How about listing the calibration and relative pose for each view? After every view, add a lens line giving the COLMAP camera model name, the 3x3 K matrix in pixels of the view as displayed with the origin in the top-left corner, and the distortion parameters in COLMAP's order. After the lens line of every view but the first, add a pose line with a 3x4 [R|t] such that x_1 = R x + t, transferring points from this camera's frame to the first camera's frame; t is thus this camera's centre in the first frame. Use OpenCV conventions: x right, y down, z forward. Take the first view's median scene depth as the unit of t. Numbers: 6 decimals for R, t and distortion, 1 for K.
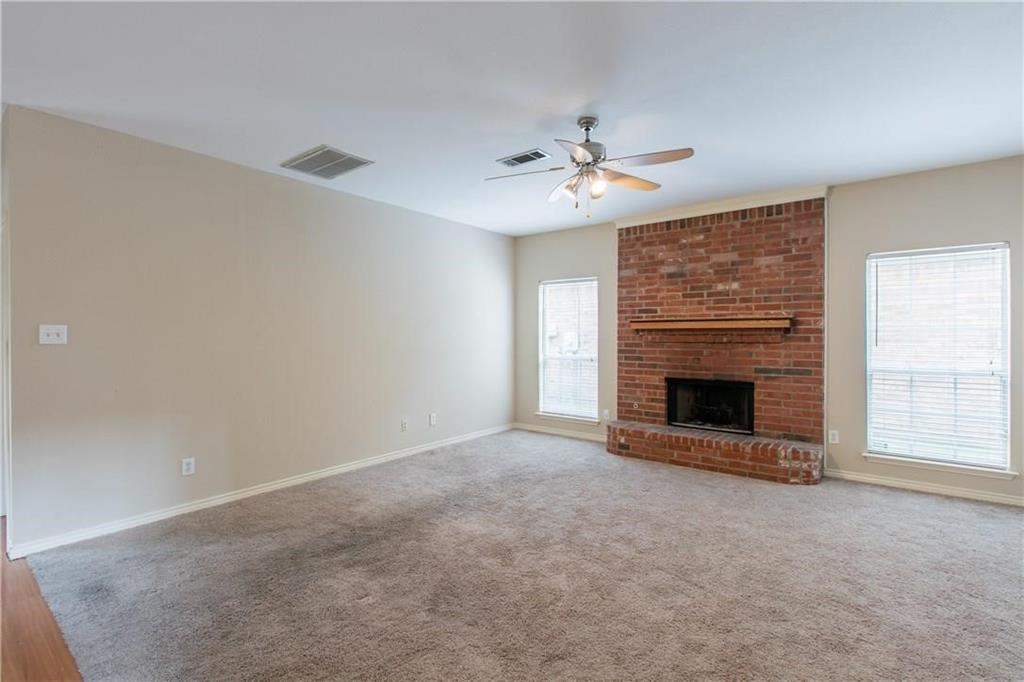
lens RADIAL K [[467.1, 0, 514.7], [0, 467.1, 333.7], [0, 0, 1]] dist [-0.000103, 0.000017]
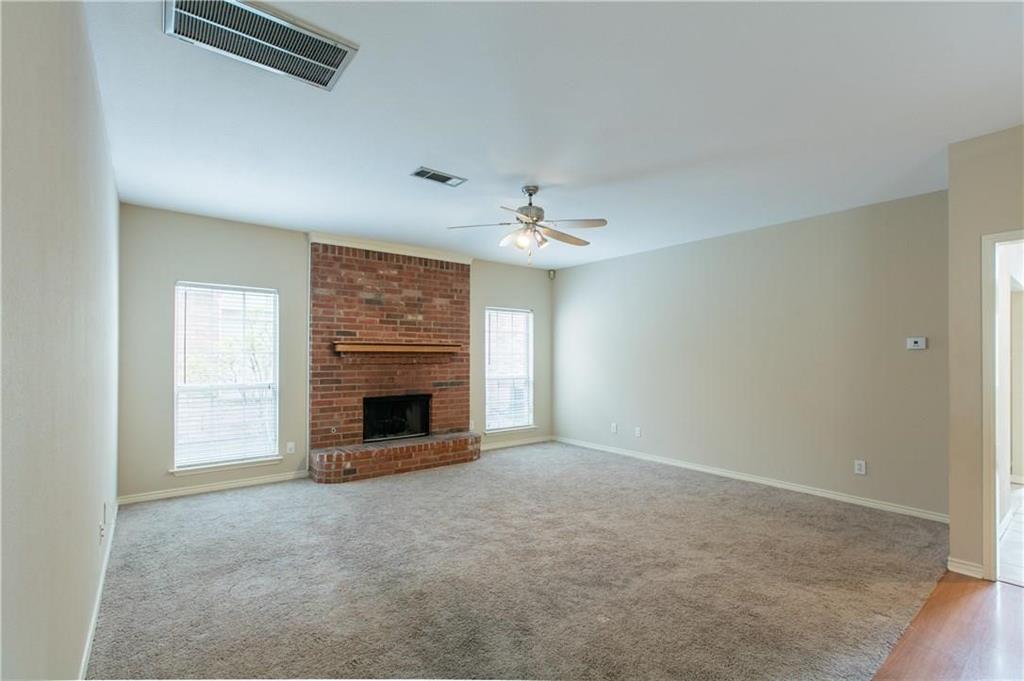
lens RADIAL K [[463.2, 0, 511.9], [0, 463.2, 350.0], [0, 0, 1]] dist [0.000980, -0.000007]
pose [[0.244817, 0.014688, 0.969458, -0.628787], [-0.003316, 0.999892, -0.014312, 0.000284], [-0.969564, 0.000289, 0.244839, 0.437408]]
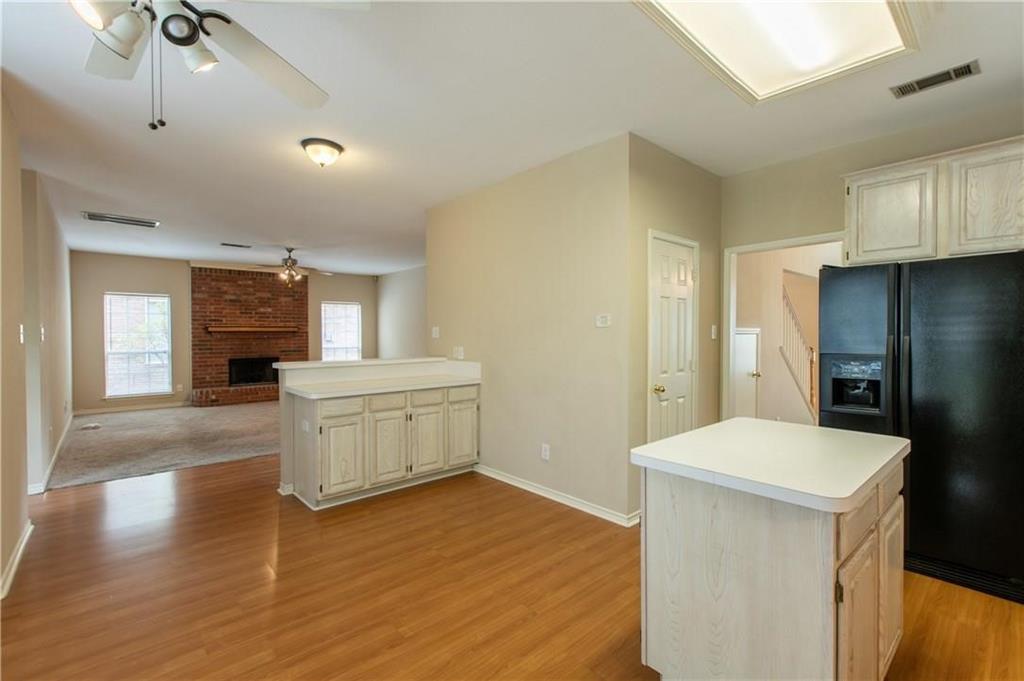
lens RADIAL K [[458.5, 0, 517.1], [0, 458.5, 337.9], [0, 0, 1]] dist [0.000801, -0.000089]
pose [[0.181171, -0.010698, 0.983393, -1.205167], [0.001790, 0.999943, 0.010549, -0.001297], [-0.983450, -0.000151, 0.181180, -0.379146]]
